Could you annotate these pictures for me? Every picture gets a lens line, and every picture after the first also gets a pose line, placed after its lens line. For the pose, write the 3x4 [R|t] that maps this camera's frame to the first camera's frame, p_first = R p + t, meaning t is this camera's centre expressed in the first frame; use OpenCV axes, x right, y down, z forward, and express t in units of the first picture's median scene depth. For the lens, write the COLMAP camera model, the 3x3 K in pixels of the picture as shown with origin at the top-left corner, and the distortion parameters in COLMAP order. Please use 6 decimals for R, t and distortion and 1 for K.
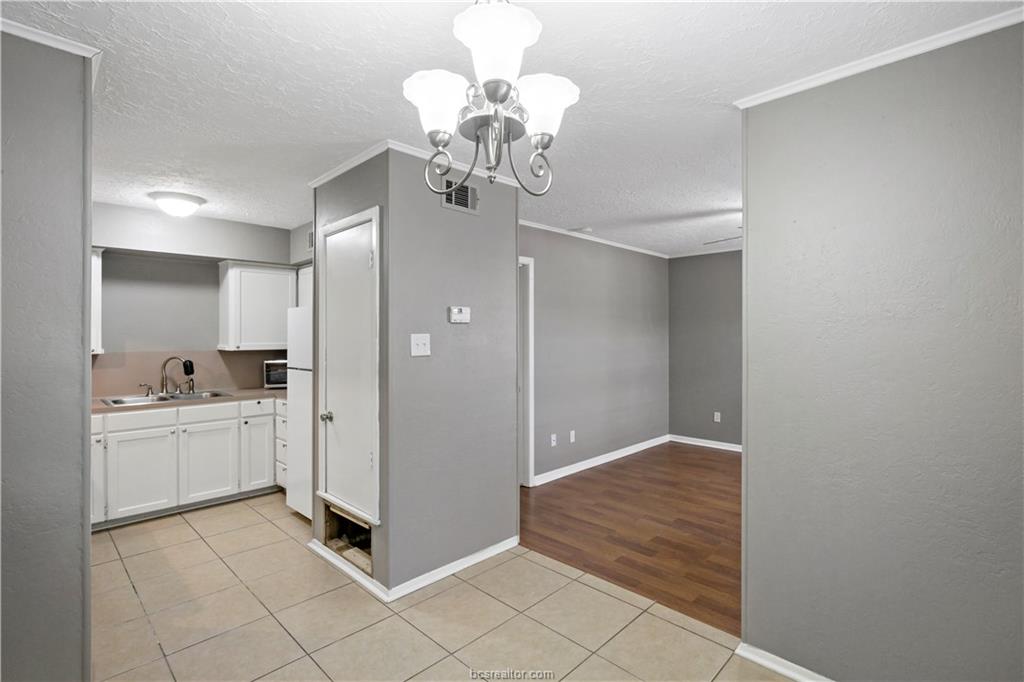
lens RADIAL K [[484.8, 0, 516.2], [0, 484.8, 337.4], [0, 0, 1]] dist [0.001023, 0.000133]
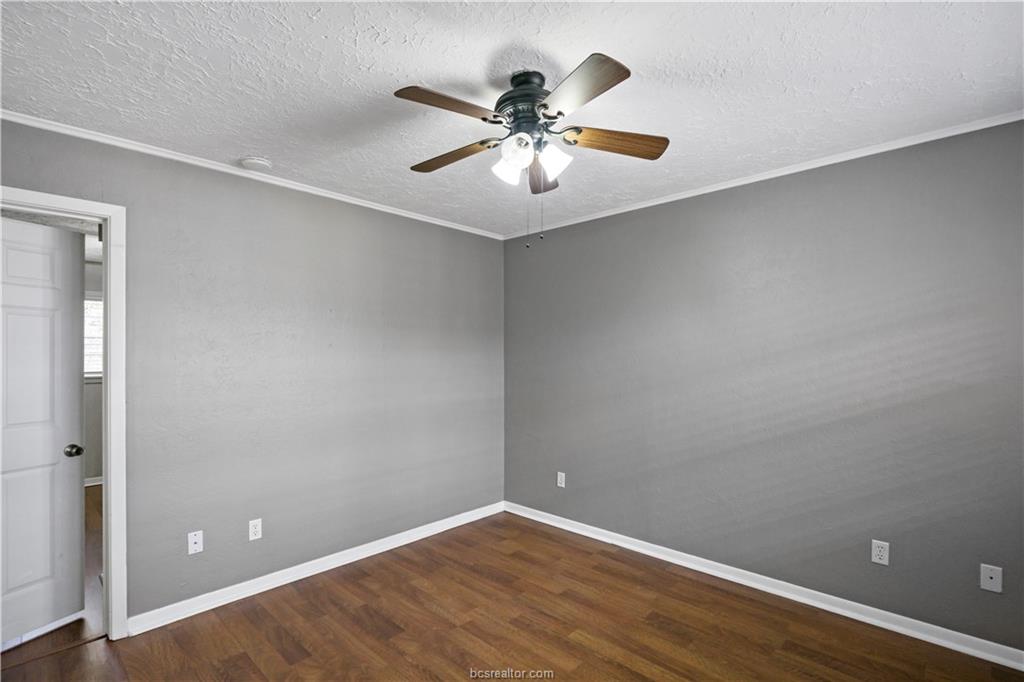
lens RADIAL K [[484.8, 0, 502.7], [0, 484.8, 360.8], [0, 0, 1]] dist [0.001023, 0.000133]
pose [[0.999984, 0.002369, 0.005086, 0.518636], [-0.002408, 0.999968, 0.007632, -0.000511], [-0.005068, -0.007644, 0.999958, 0.545458]]
